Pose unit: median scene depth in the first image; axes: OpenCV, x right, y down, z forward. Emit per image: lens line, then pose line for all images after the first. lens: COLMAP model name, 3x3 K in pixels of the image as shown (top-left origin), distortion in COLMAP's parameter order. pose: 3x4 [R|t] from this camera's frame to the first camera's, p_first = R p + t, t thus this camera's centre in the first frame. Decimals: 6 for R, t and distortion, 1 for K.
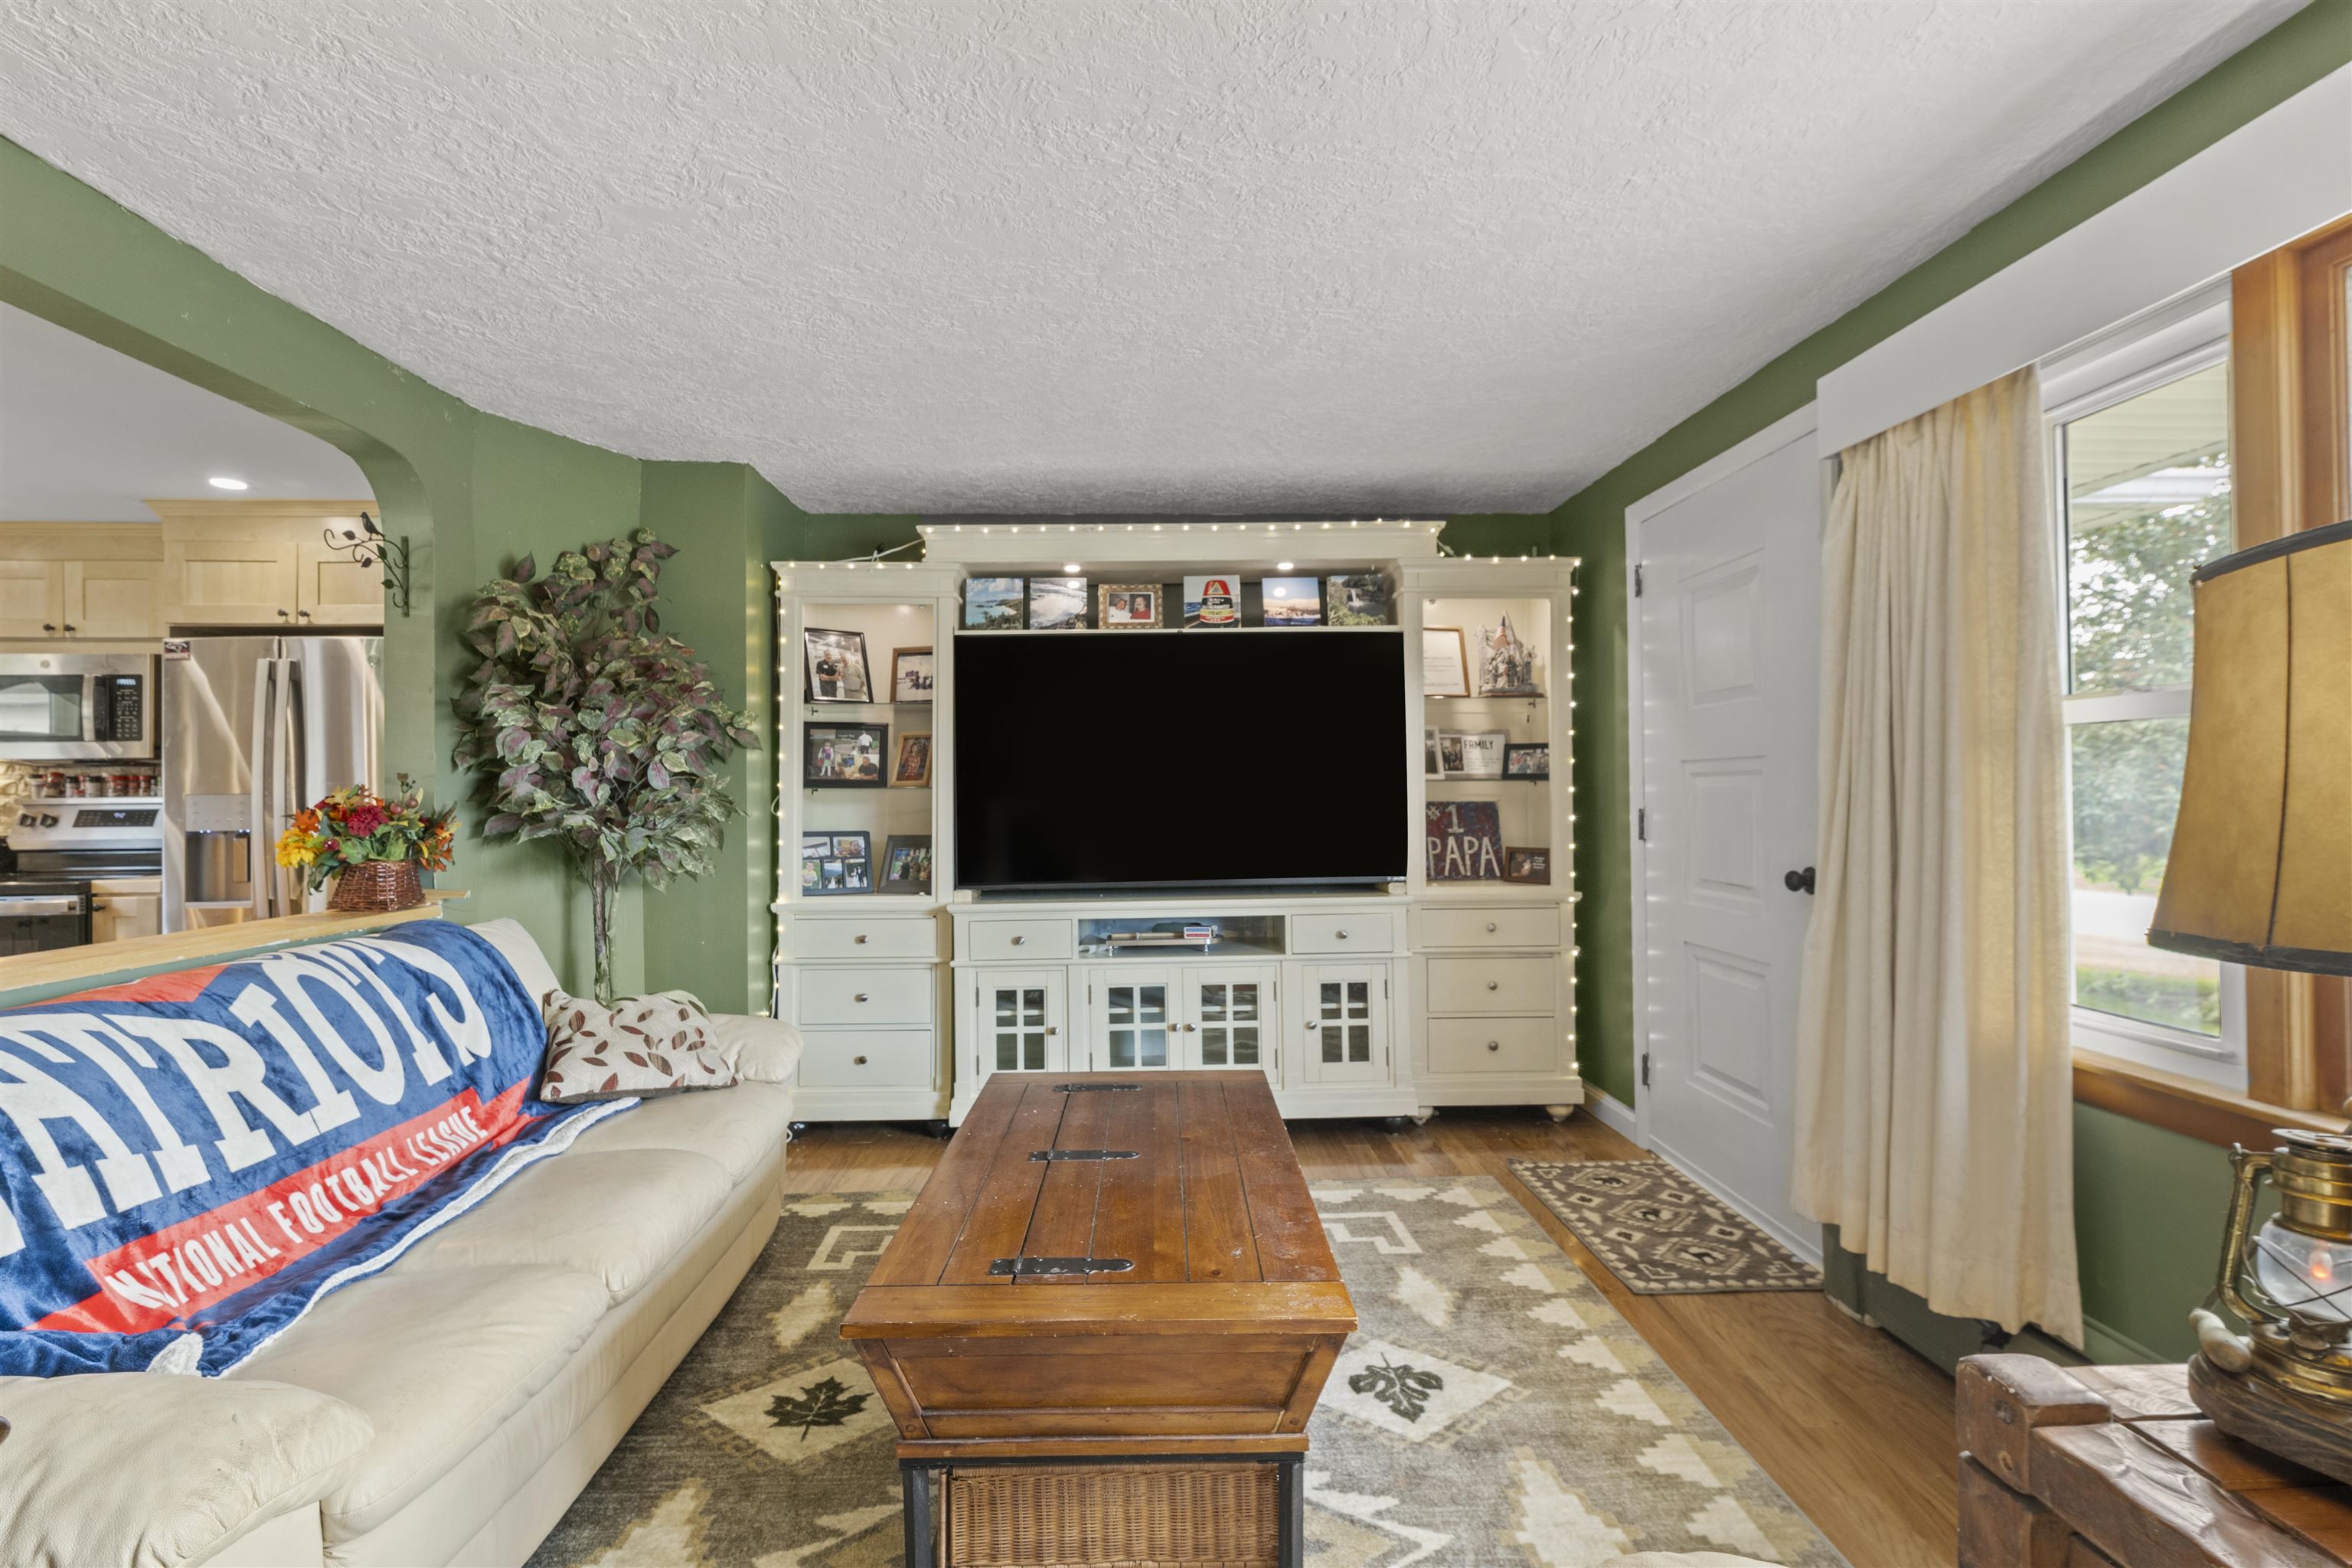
lens RADIAL K [[1065.3, 0, 1175.4], [0, 1065.3, 783.8], [0, 0, 1]] dist [0.005766, -0.000615]
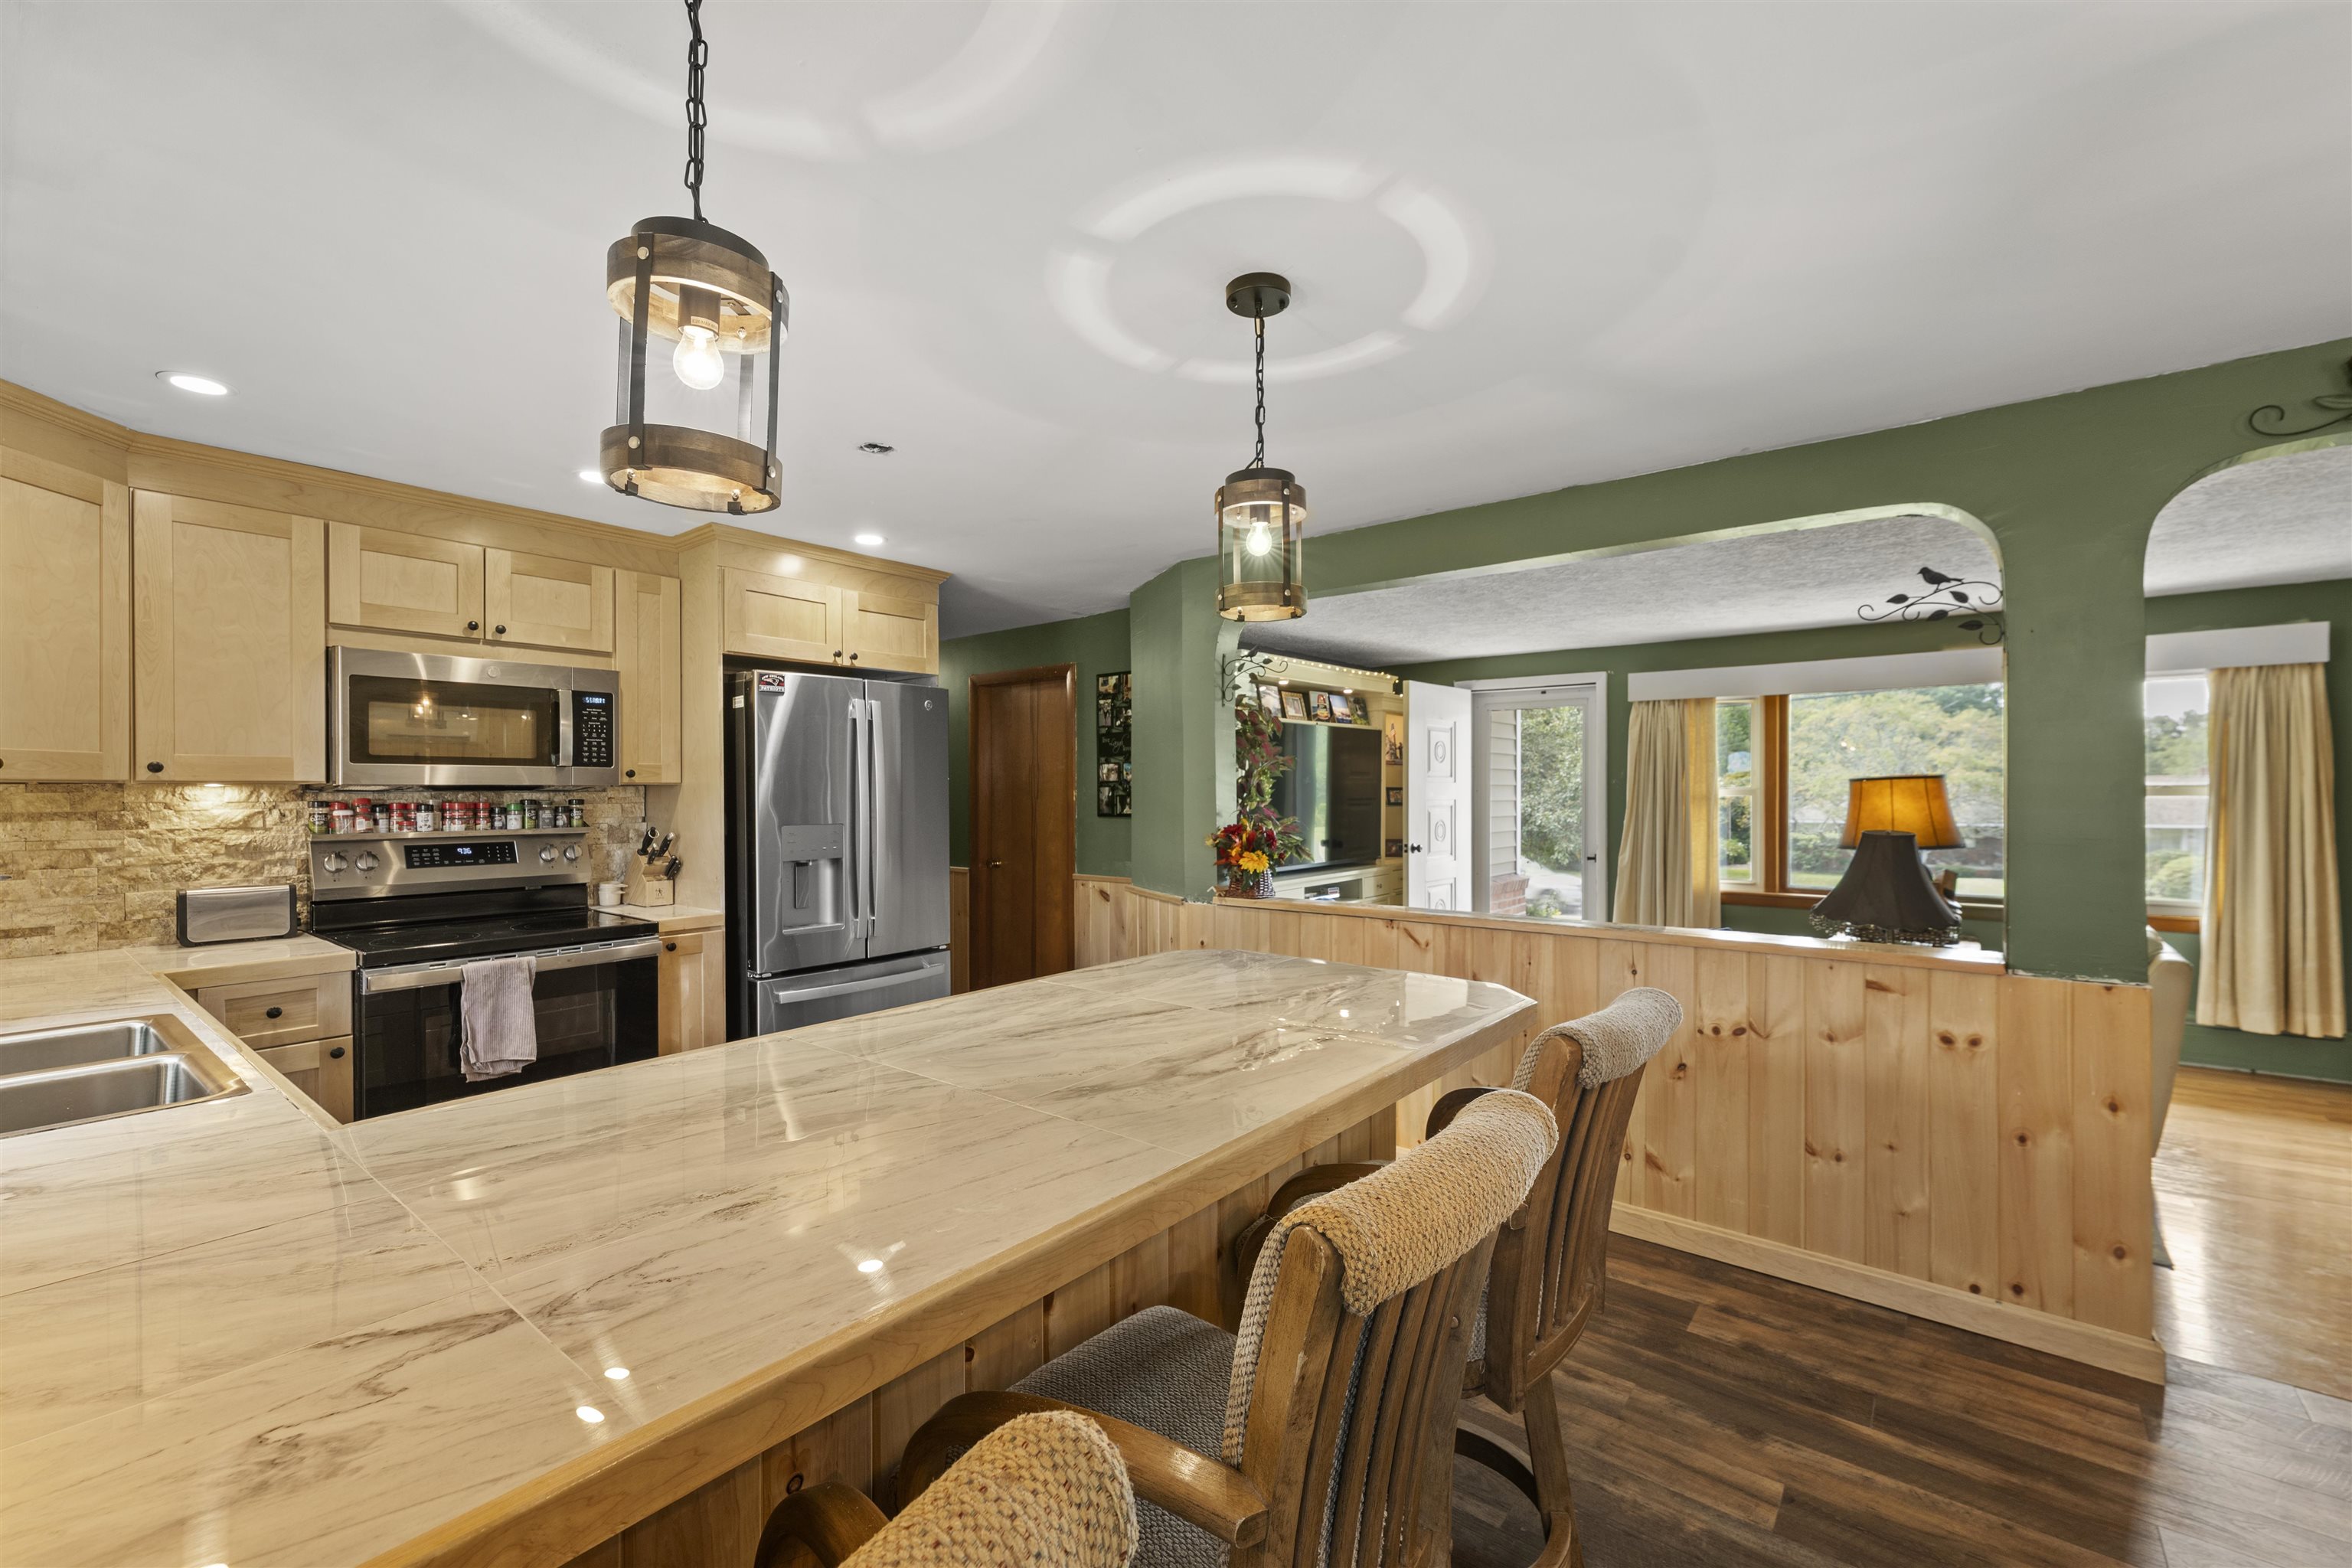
lens RADIAL K [[968.2, 0, 1179.1], [0, 968.2, 794.7], [0, 0, 1]] dist [0.003207, 0.000220]
pose [[0.659787, 0.004811, 0.751437, -1.407818], [-0.012116, 0.999918, 0.004236, -0.028432], [-0.751355, -0.011899, 0.659791, 0.107193]]
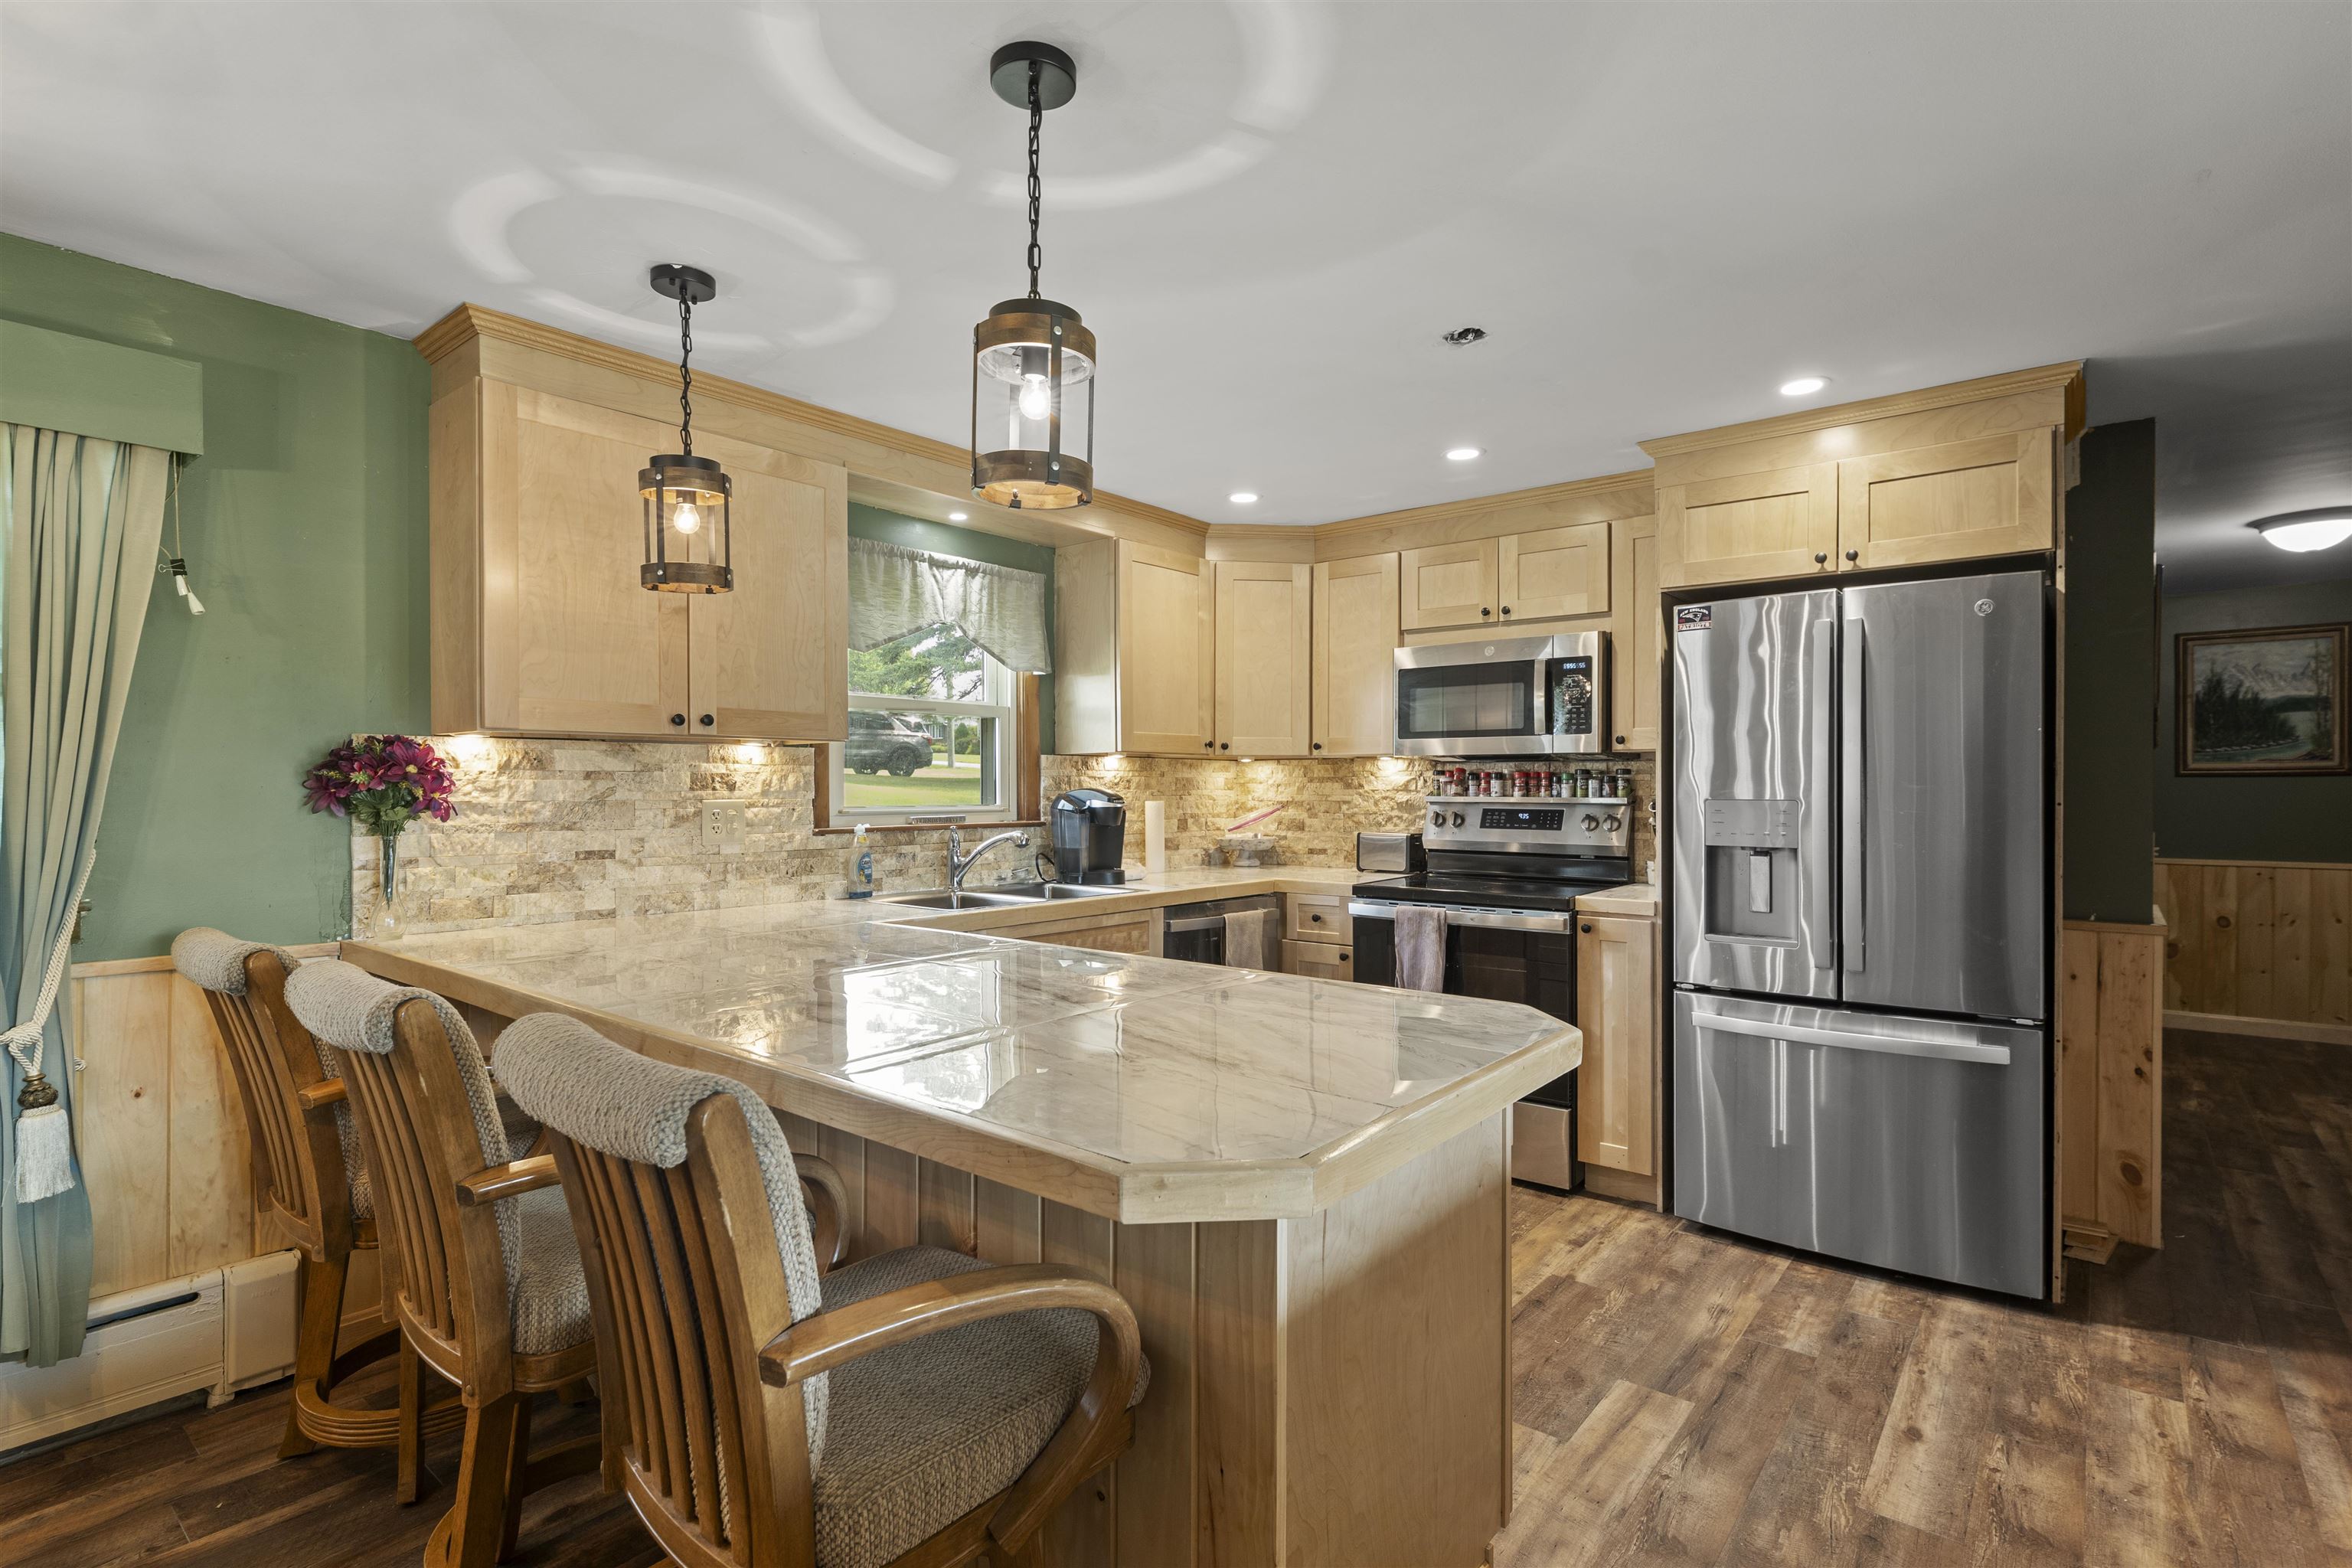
lens RADIAL K [[1121.1, 0, 1175.5], [0, 1121.1, 780.0], [0, 0, 1]] dist [-0.000844, 0.000255]
pose [[0.742329, 0.007184, -0.669998, -0.677090], [0.000172, 0.999940, 0.010913, -0.013375], [0.670036, -0.008216, 0.742283, 0.118161]]
